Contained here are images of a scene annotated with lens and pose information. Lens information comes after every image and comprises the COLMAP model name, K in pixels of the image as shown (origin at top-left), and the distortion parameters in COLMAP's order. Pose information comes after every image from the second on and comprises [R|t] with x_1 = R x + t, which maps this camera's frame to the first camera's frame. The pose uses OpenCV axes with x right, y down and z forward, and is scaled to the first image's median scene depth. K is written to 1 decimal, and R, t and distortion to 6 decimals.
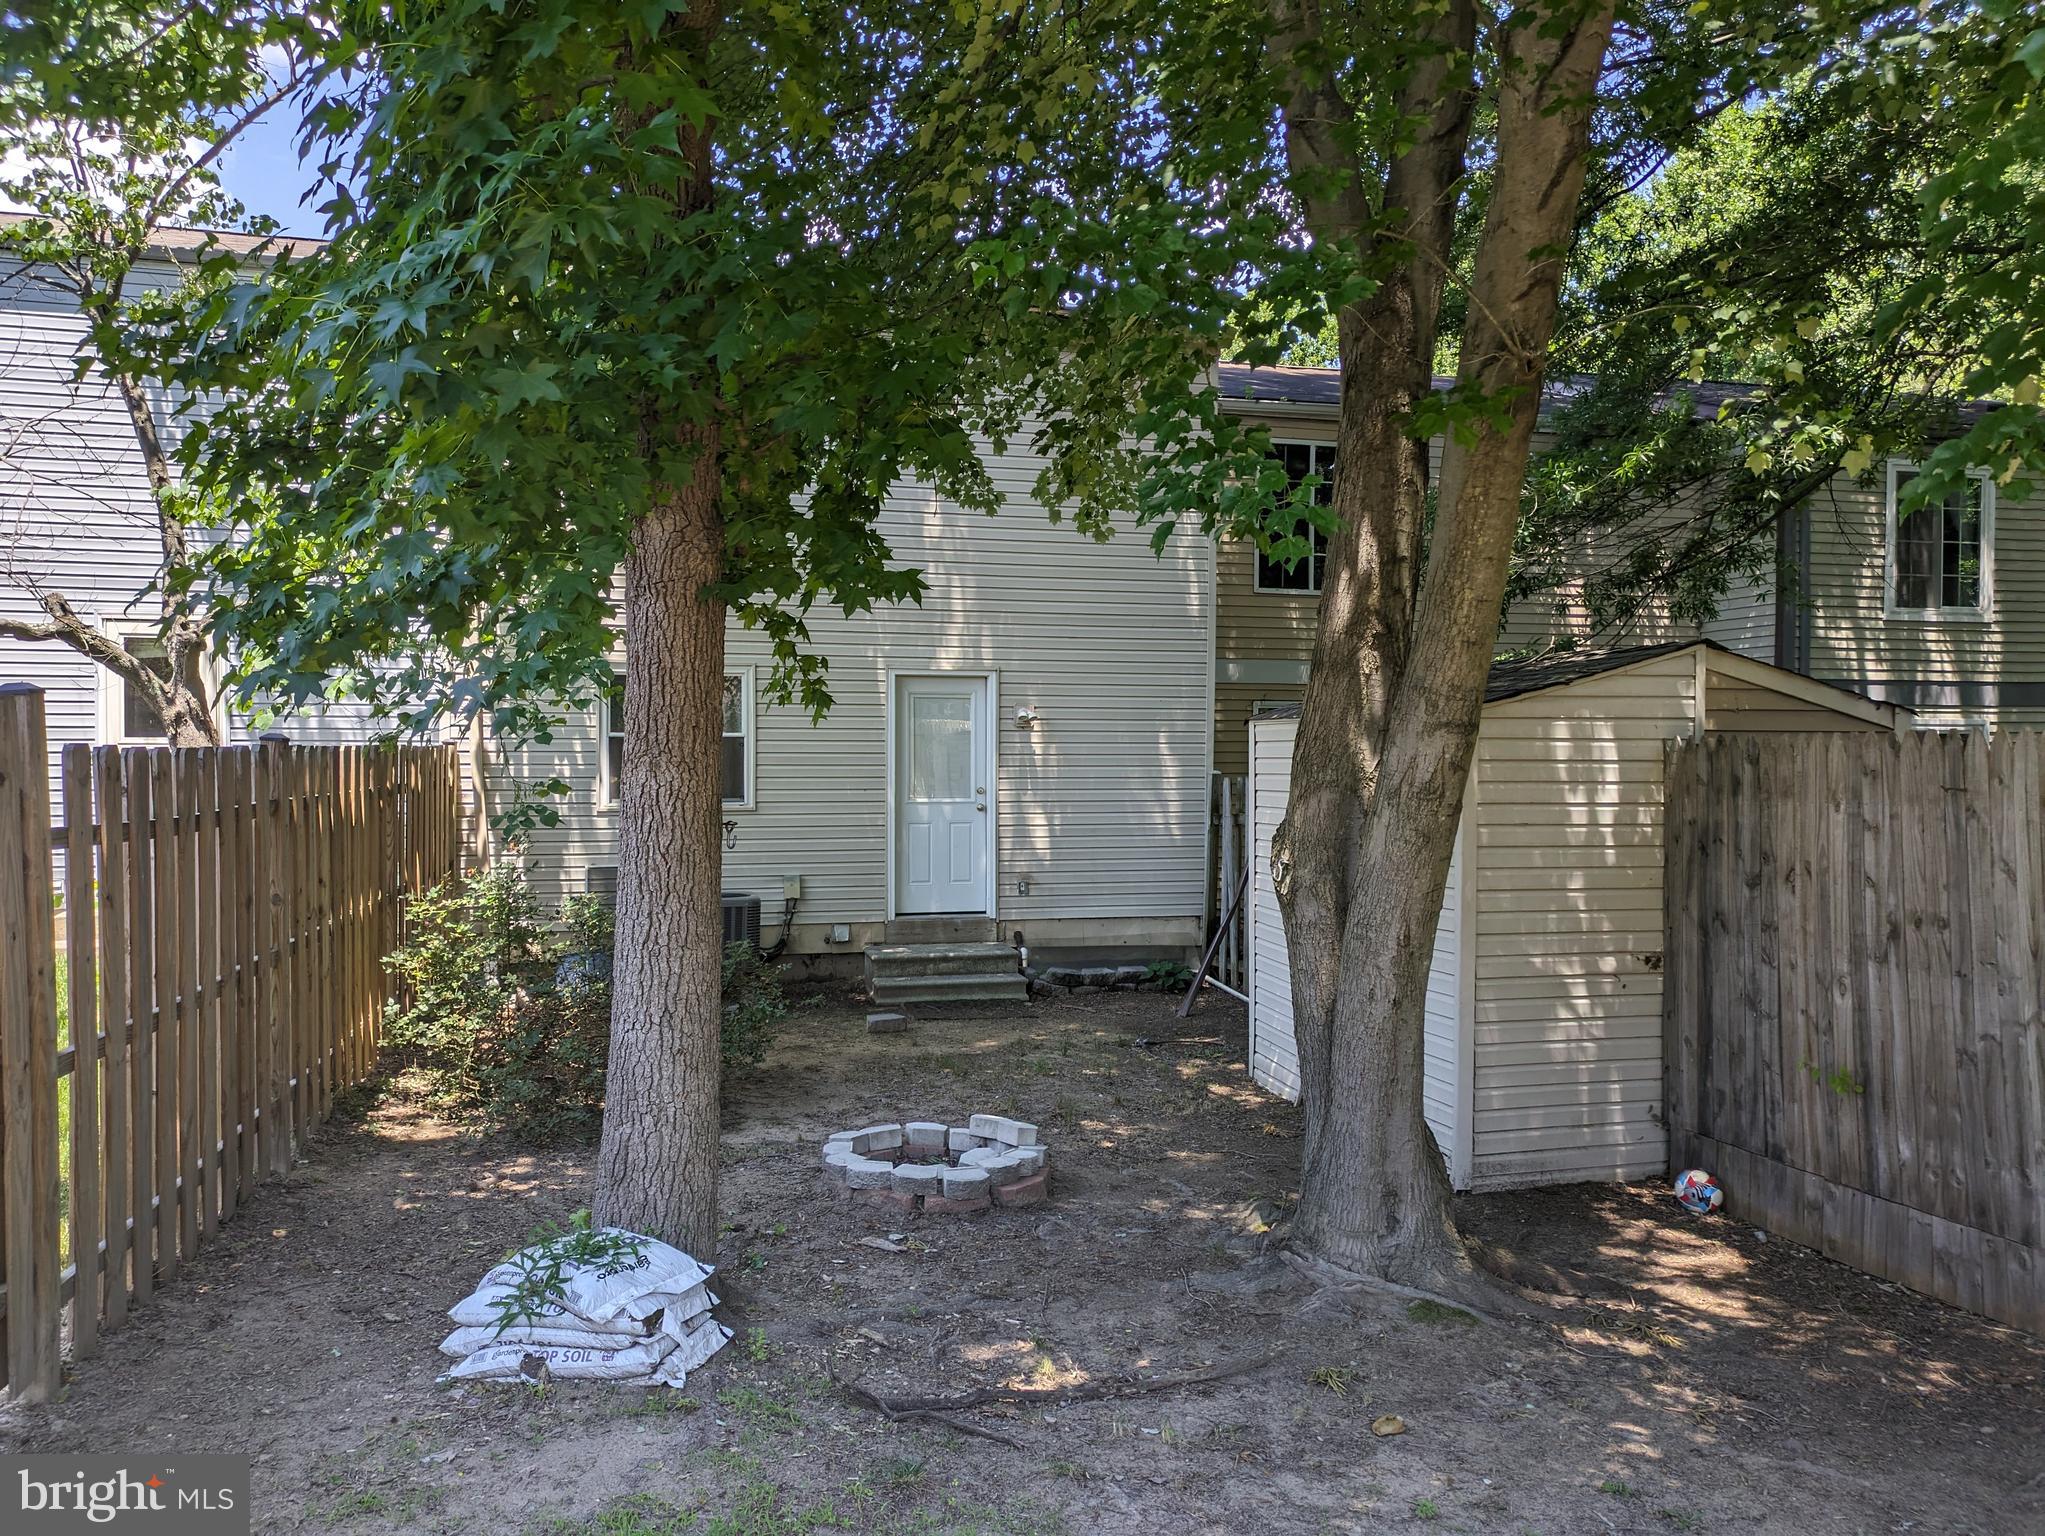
lens RADIAL K [[1484.7, 0, 1027.6], [0, 1484.7, 764.5], [0, 0, 1]] dist [0.042108, -0.036041]
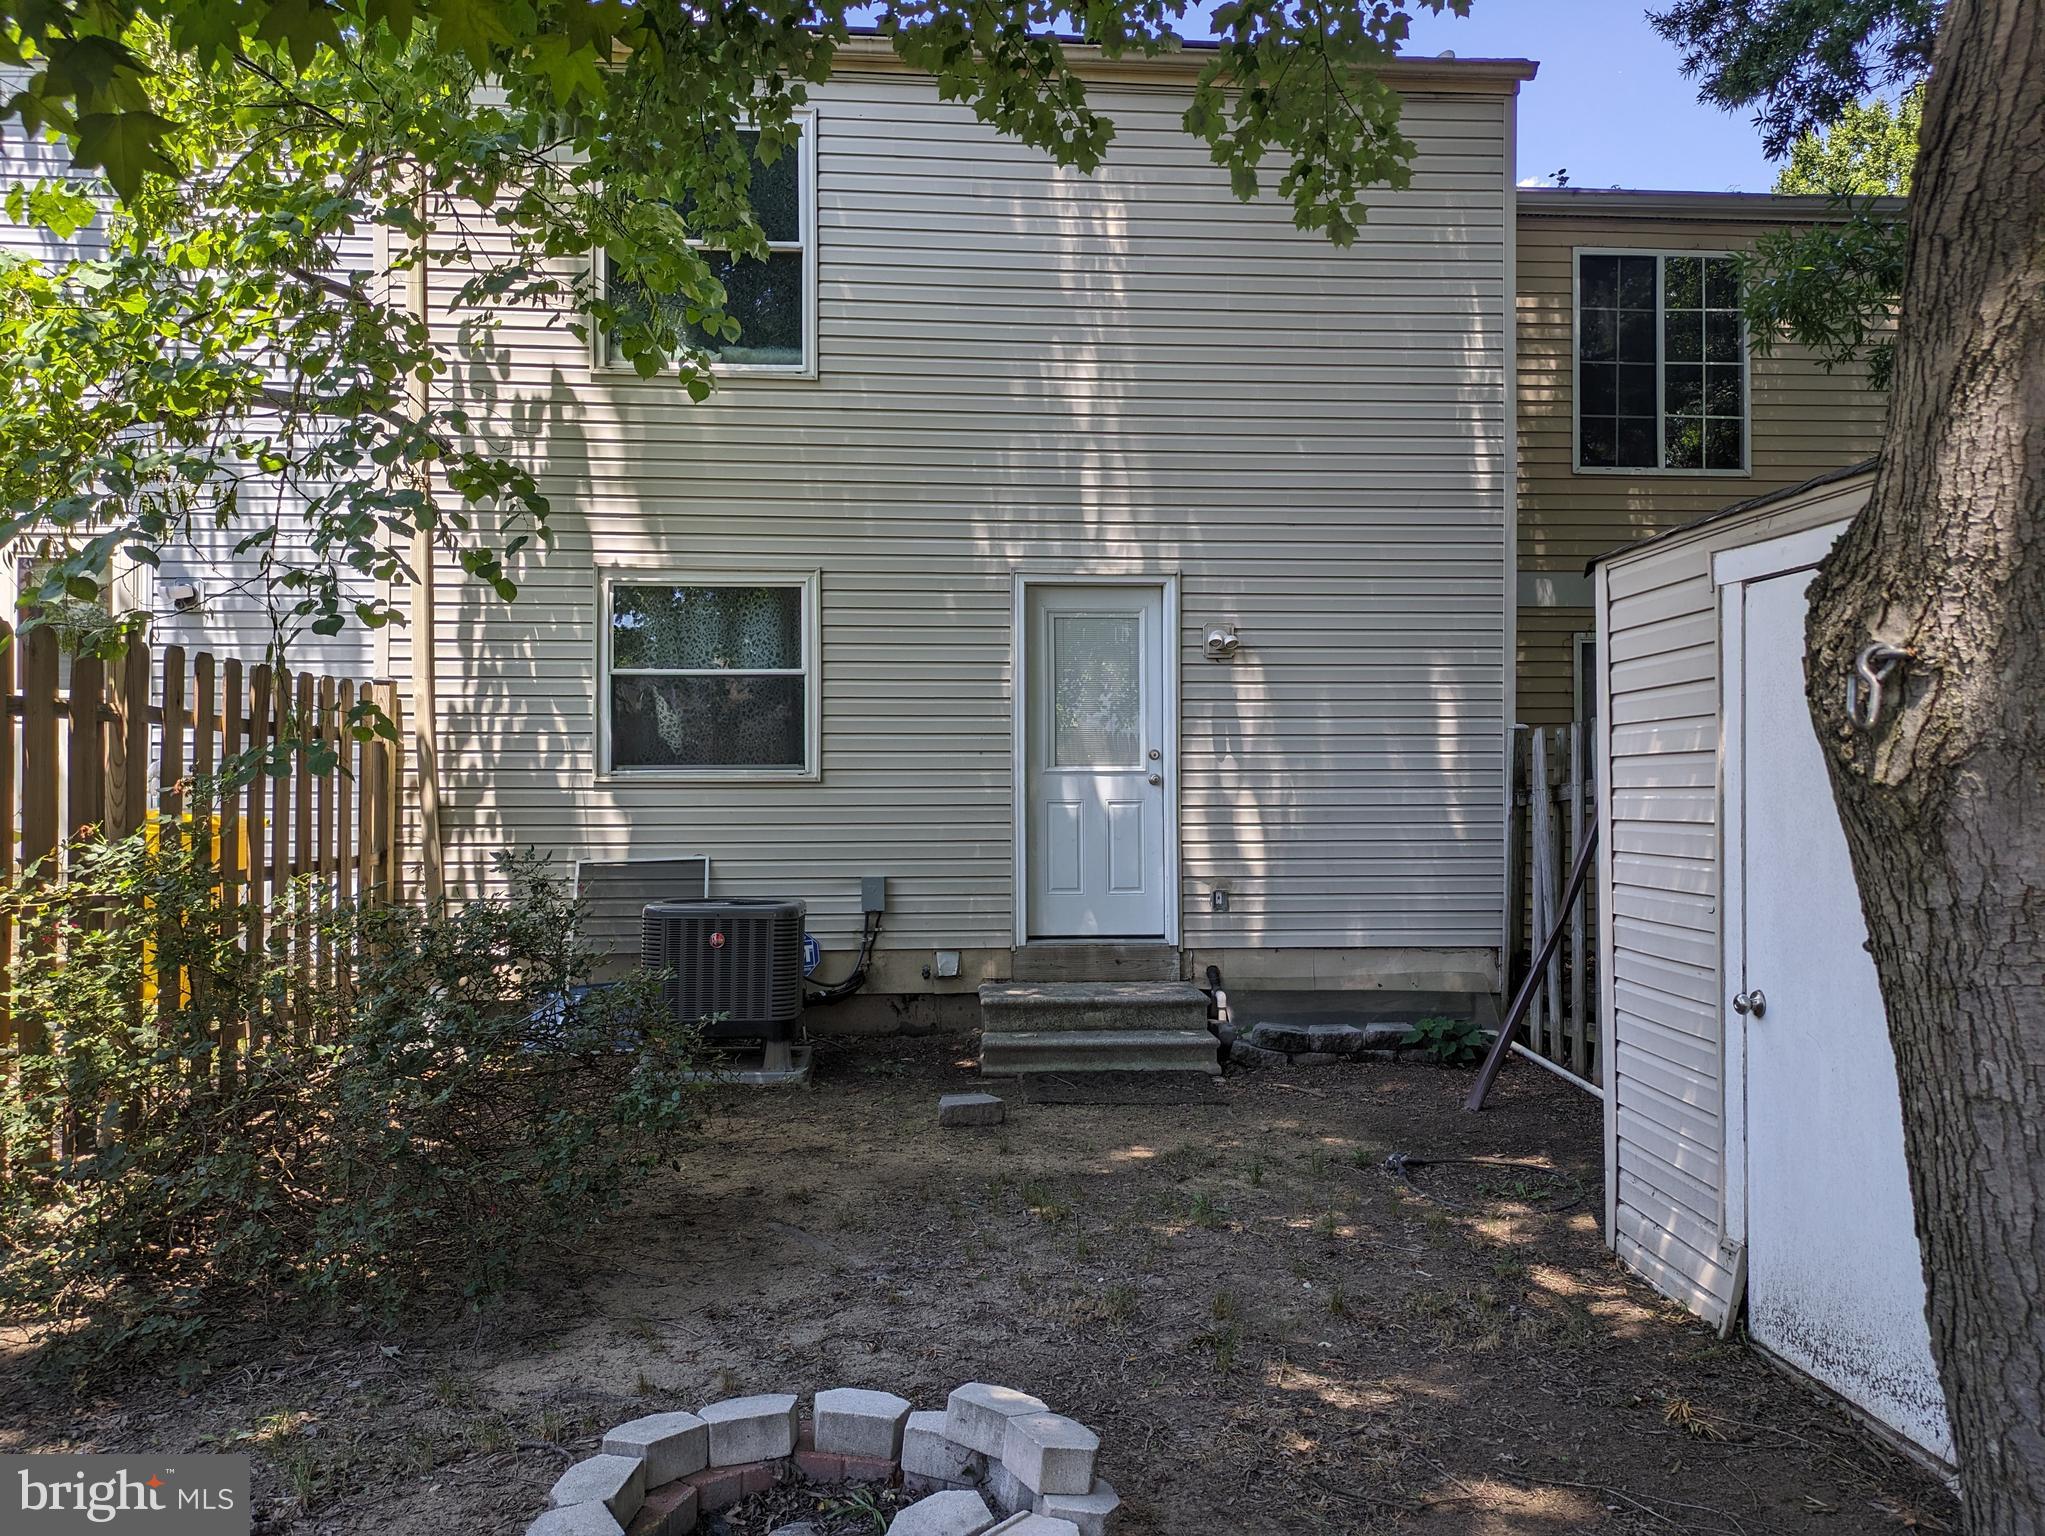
lens RADIAL K [[1484.7, 0, 1036.4], [0, 1484.7, 761.0], [0, 0, 1]] dist [0.042108, -0.036041]
pose [[0.984063, -0.009666, -0.177556, 0.036059], [0.004470, 0.999551, -0.029643, 0.041488], [0.177762, 0.028377, 0.983664, 0.340809]]
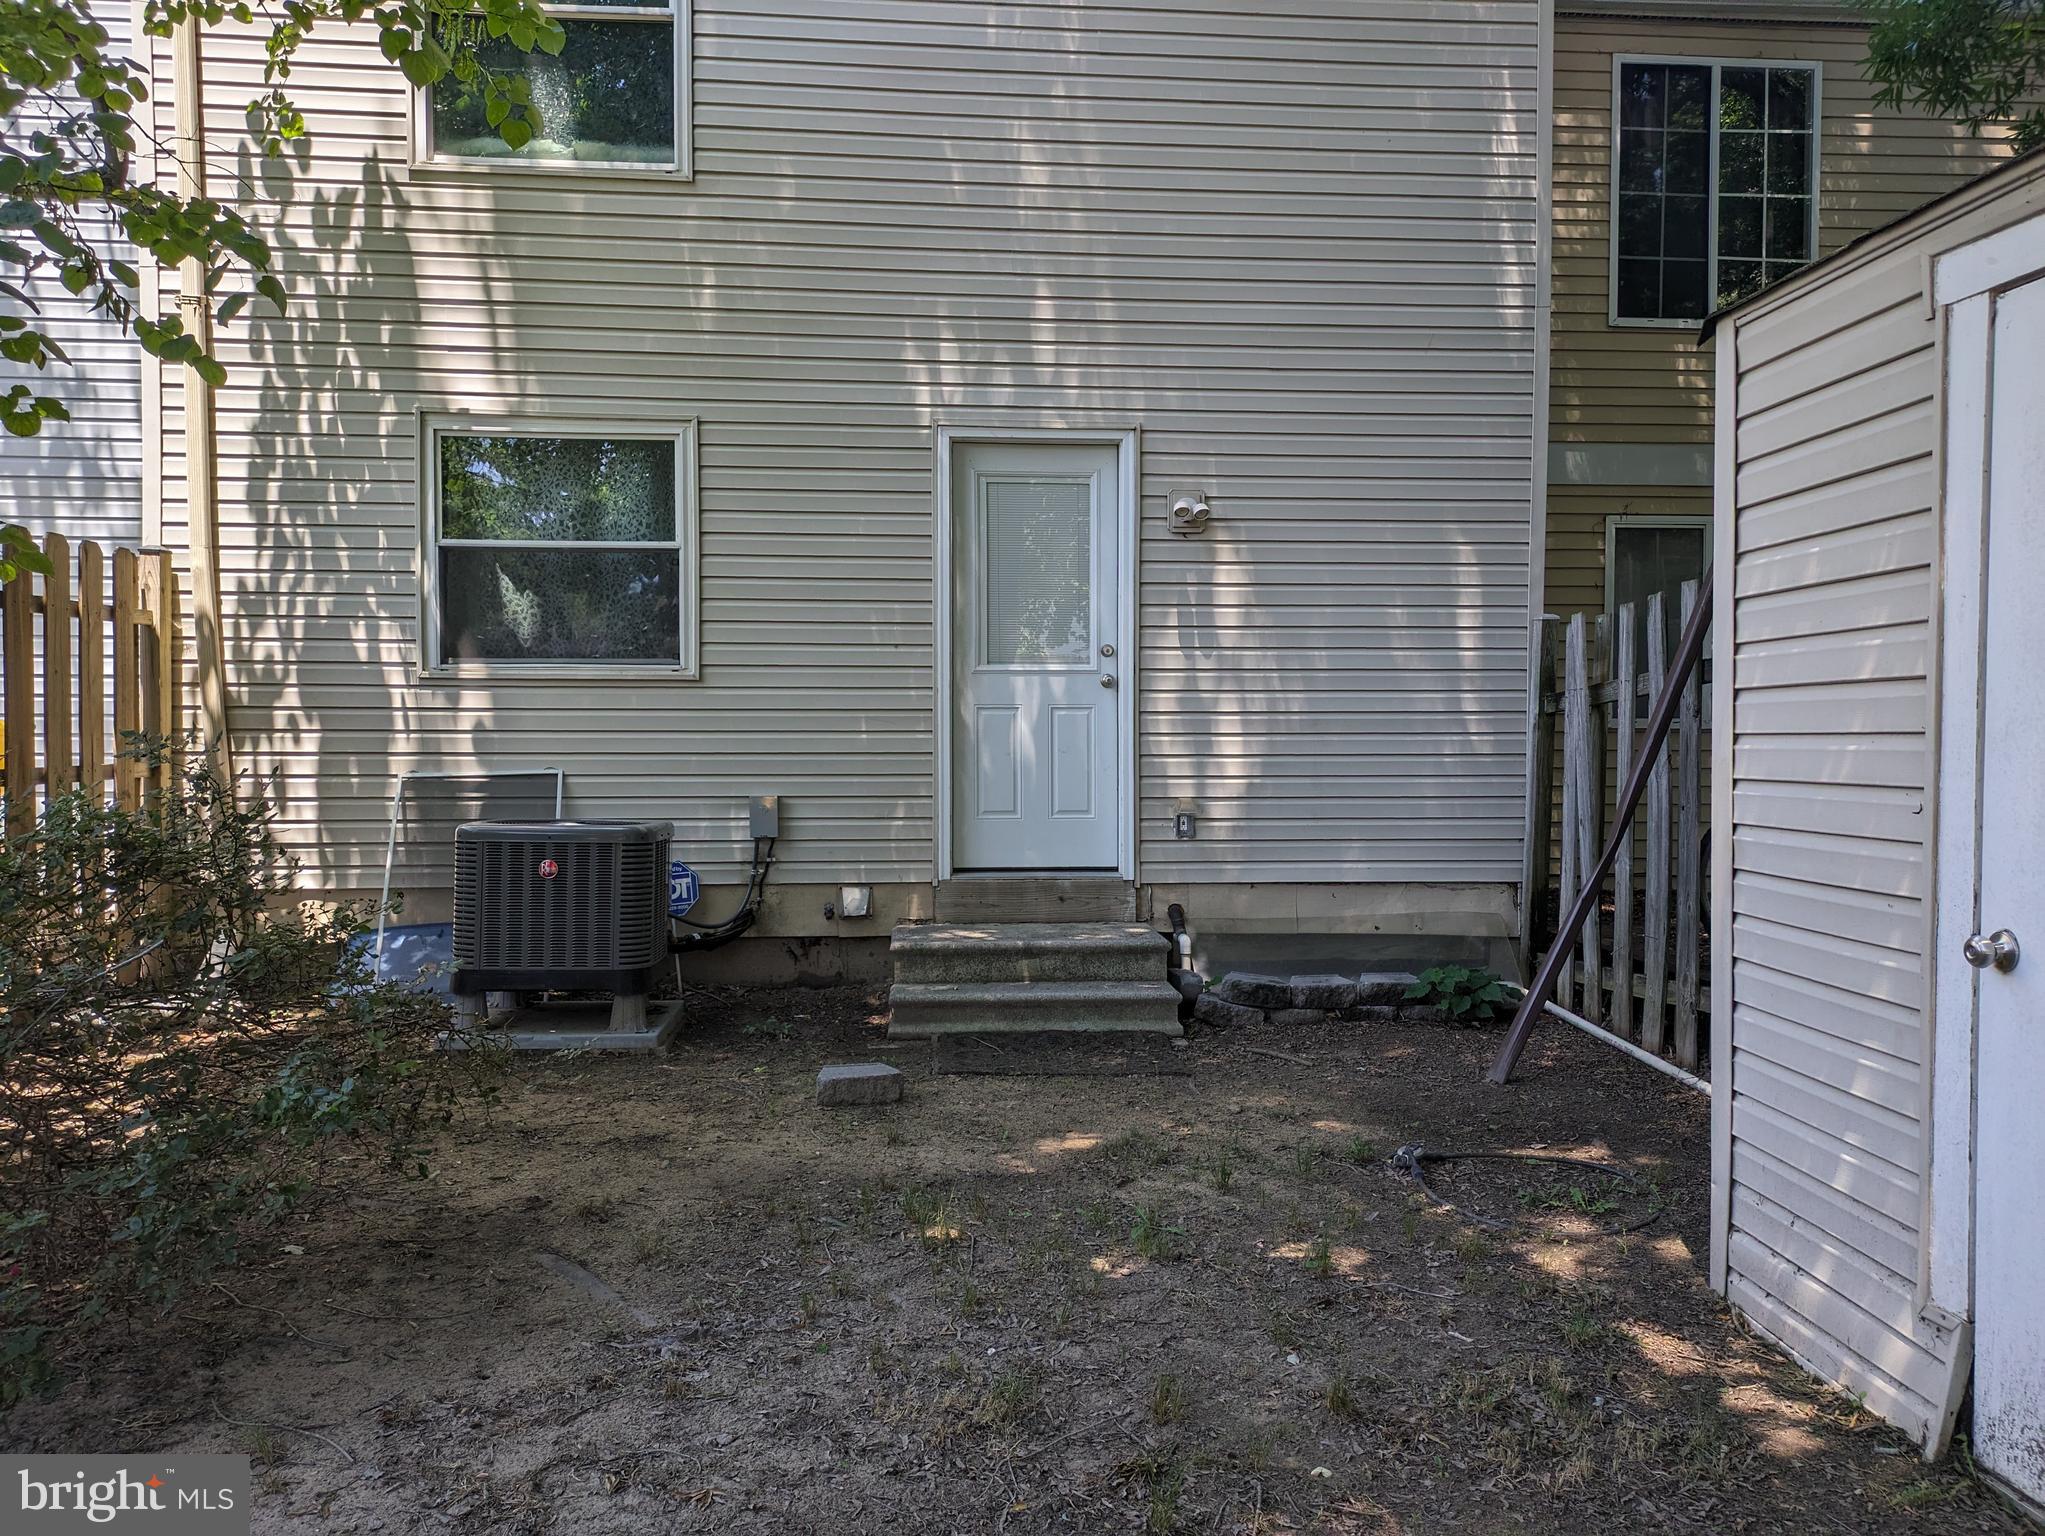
lens RADIAL K [[1484.7, 0, 1023.7], [0, 1484.7, 764.5], [0, 0, 1]] dist [0.042108, -0.036041]
pose [[0.985259, 0.000390, -0.171071, 0.033460], [0.001102, 0.999962, 0.008625, 0.057491], [0.171068, -0.008686, 0.985221, 0.462214]]
